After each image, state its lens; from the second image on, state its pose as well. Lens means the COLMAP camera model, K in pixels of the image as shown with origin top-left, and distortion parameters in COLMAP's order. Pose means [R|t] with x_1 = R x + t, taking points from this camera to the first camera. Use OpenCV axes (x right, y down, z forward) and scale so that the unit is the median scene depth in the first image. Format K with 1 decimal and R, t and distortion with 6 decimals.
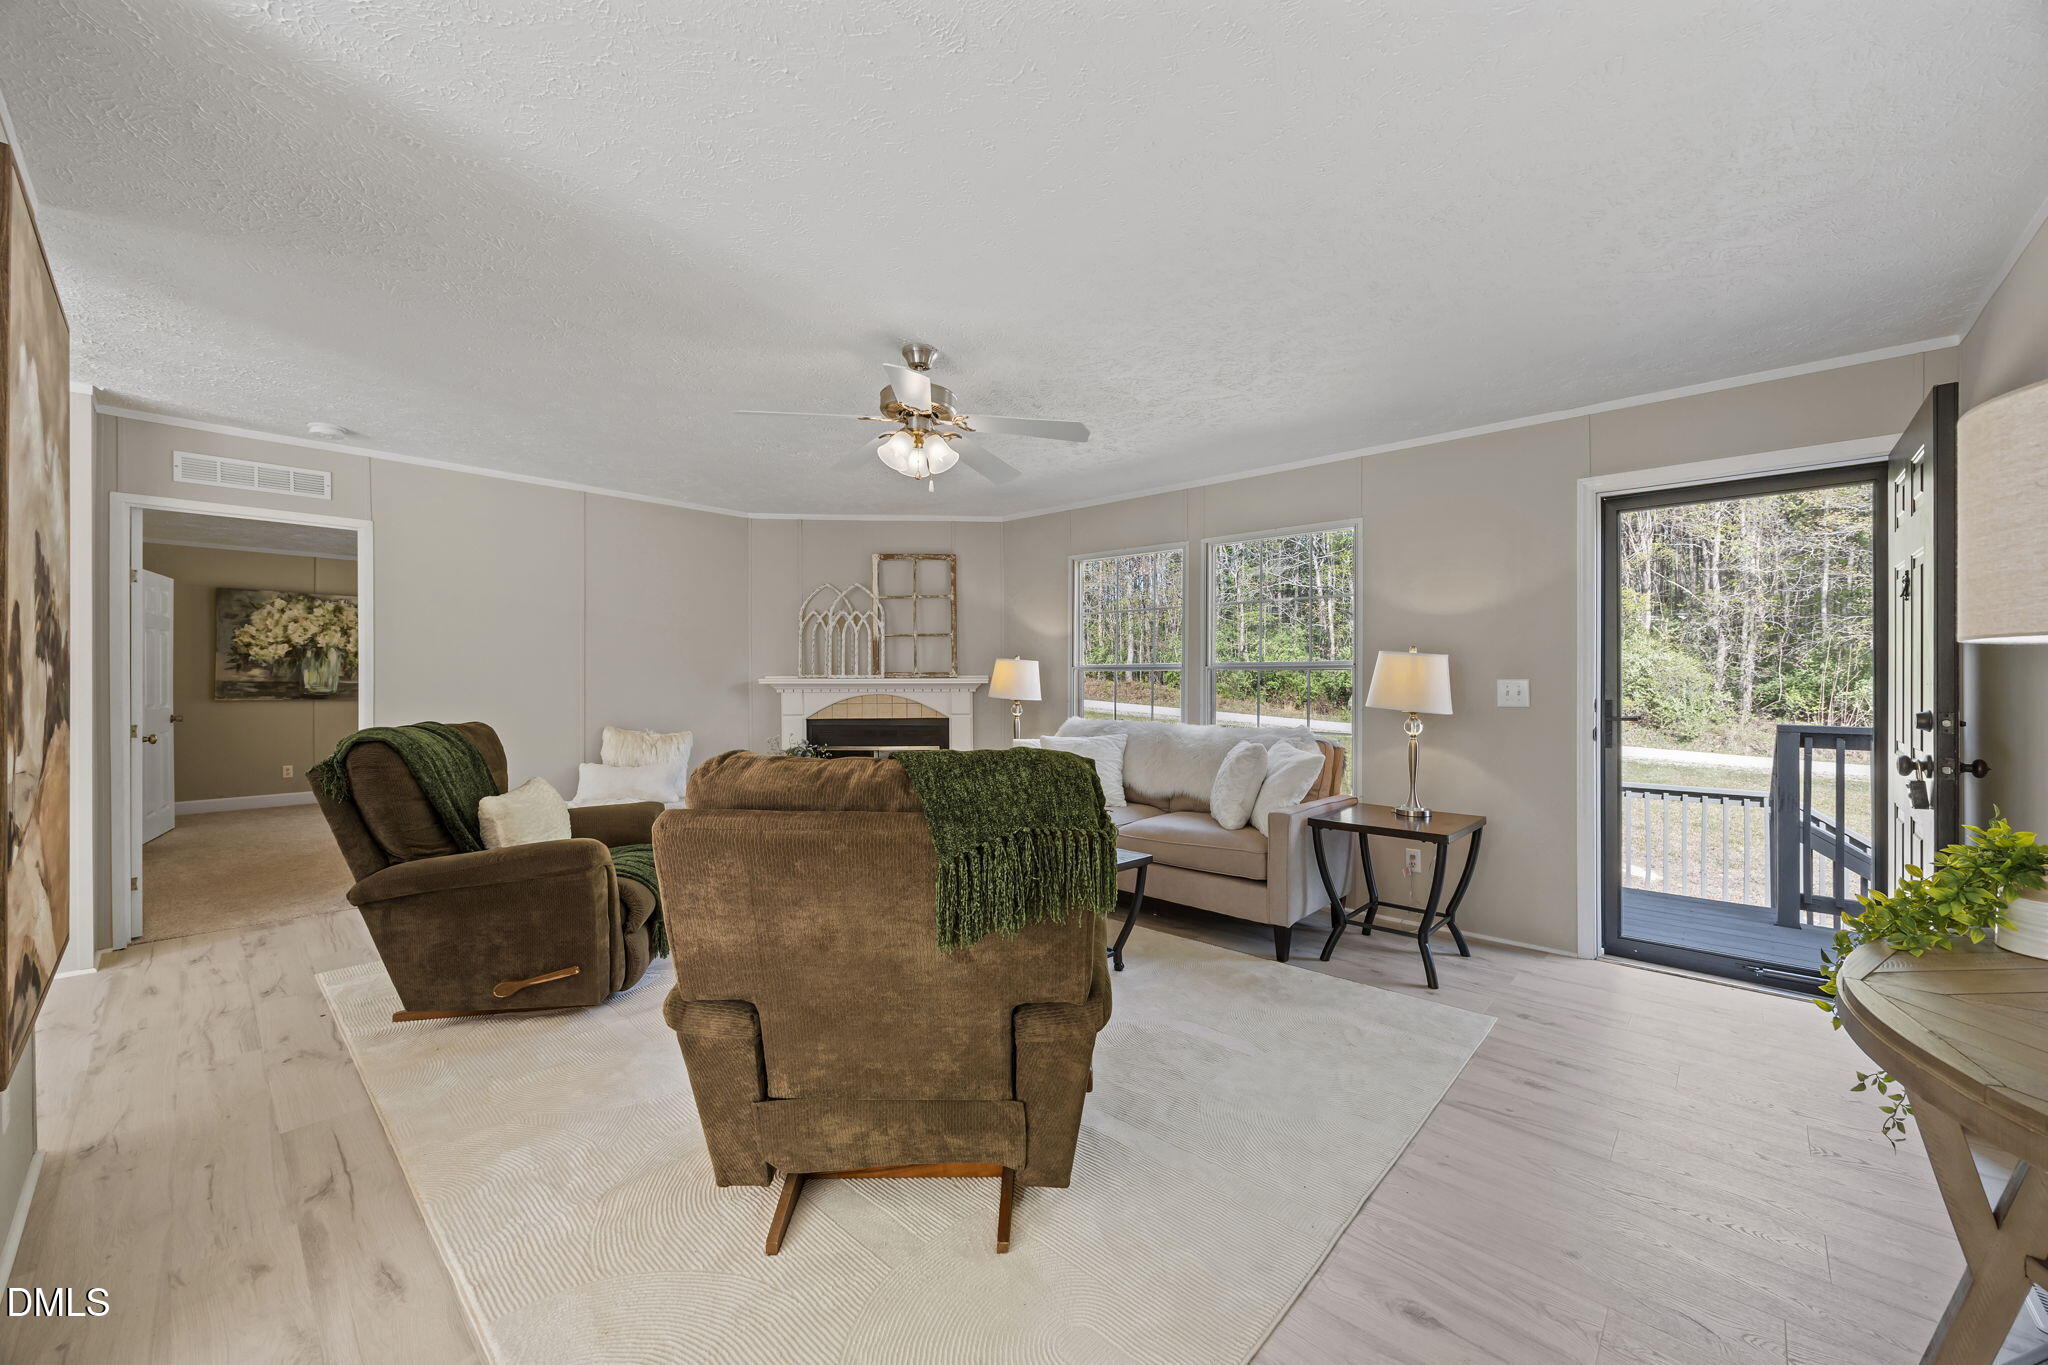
lens RADIAL K [[778.9, 0, 1025.1], [0, 778.9, 681.0], [0, 0, 1]] dist [-0.002688, 0.000312]
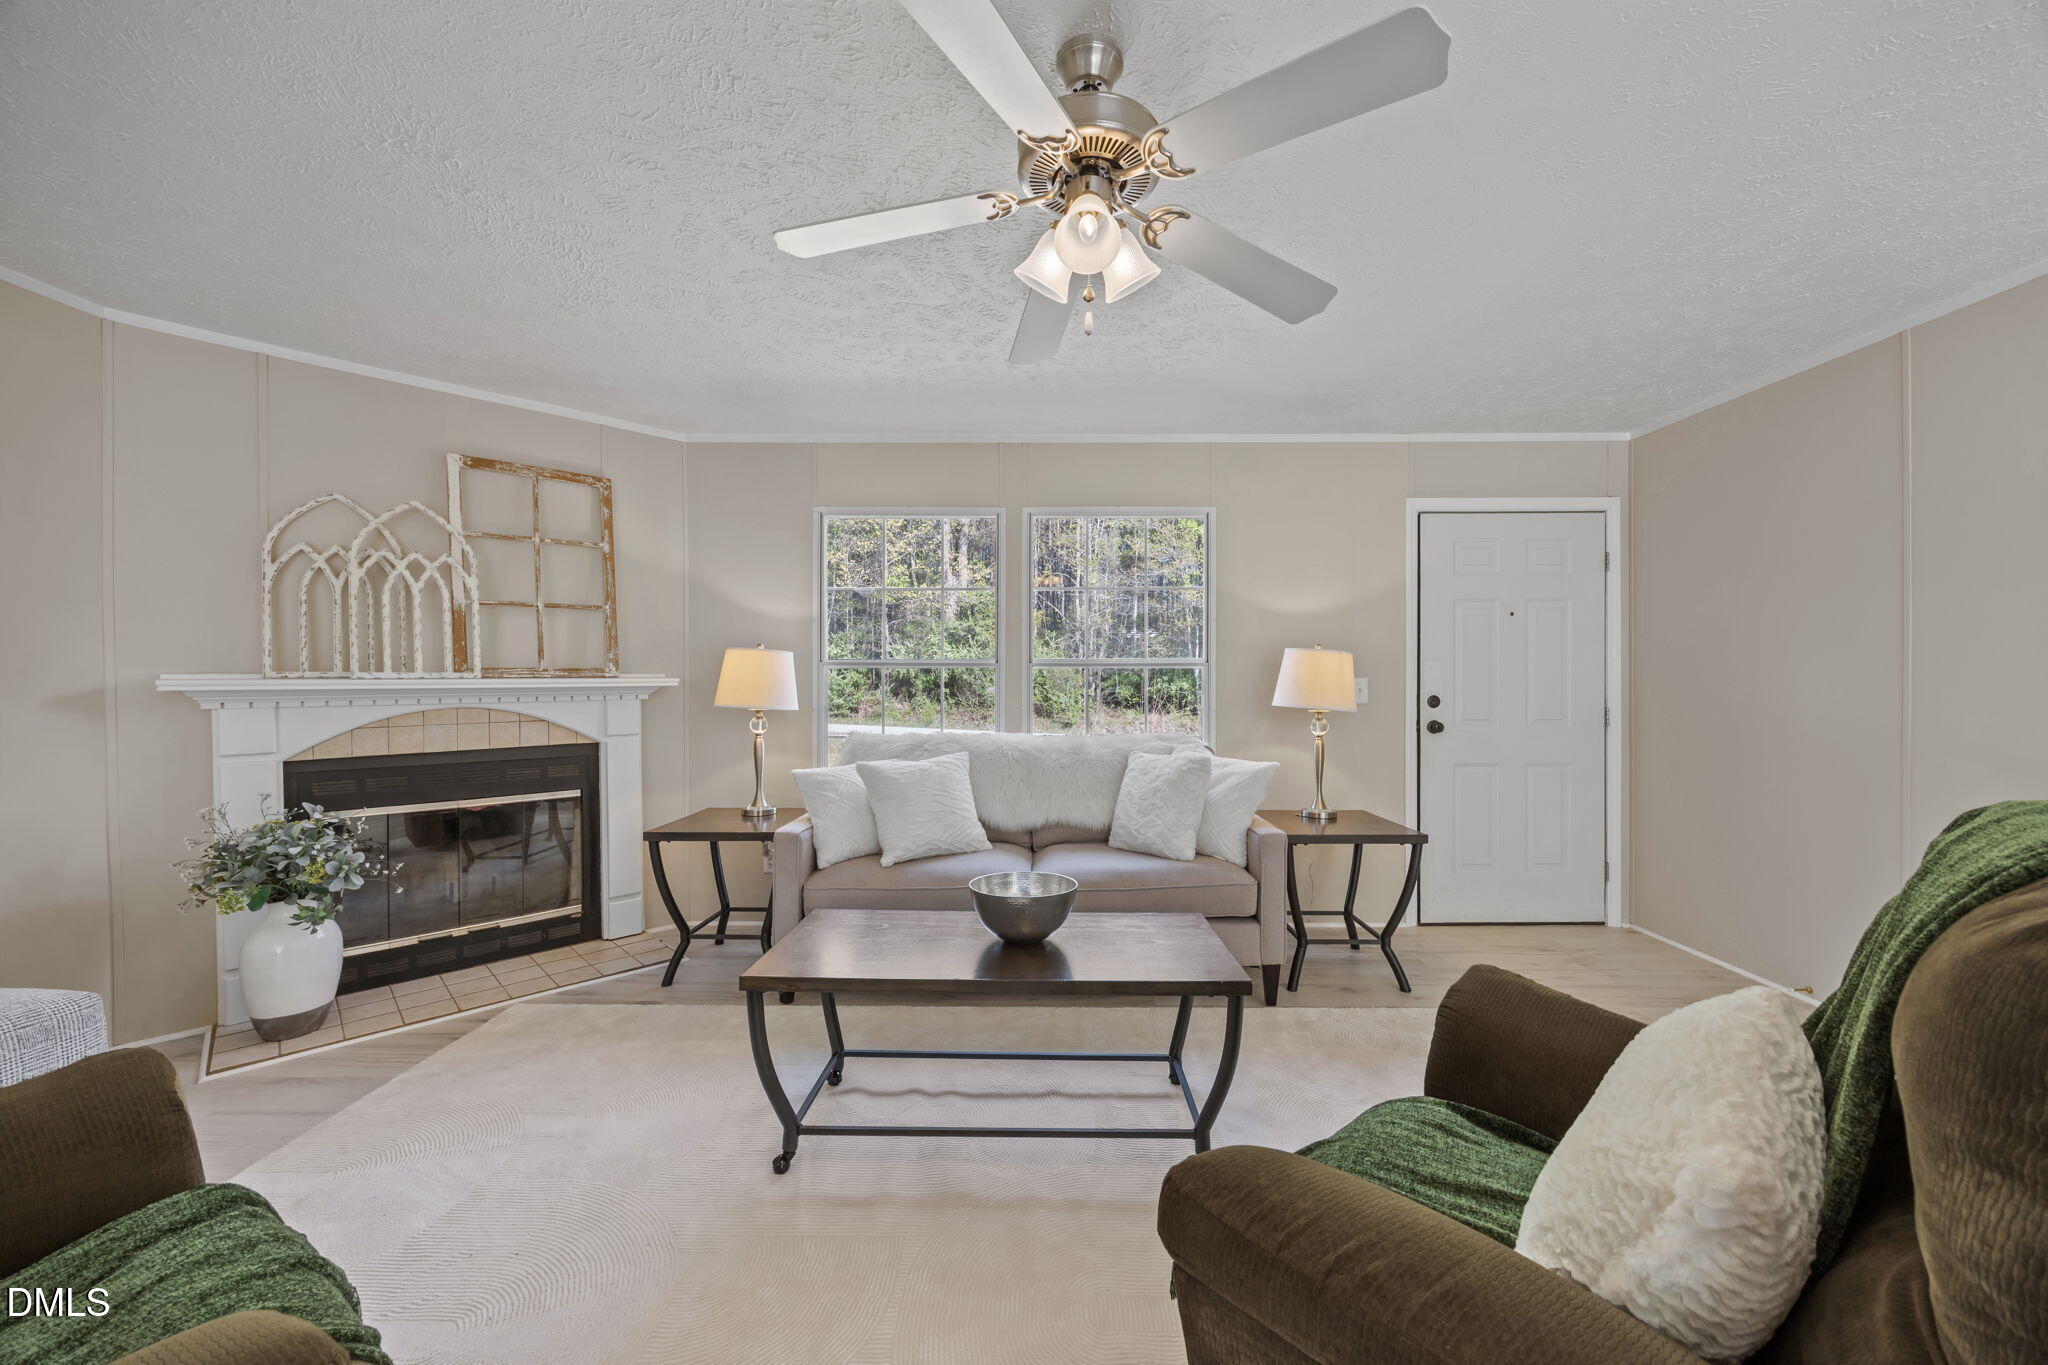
lens RADIAL K [[783.2, 0, 1022.5], [0, 783.2, 682.2], [0, 0, 1]] dist [-0.002427, -0.000032]
pose [[0.737808, -0.004468, 0.674996, -0.271769], [0.003365, 0.999990, 0.002940, -0.001177], [-0.675002, 0.000102, 0.737815, 0.320154]]
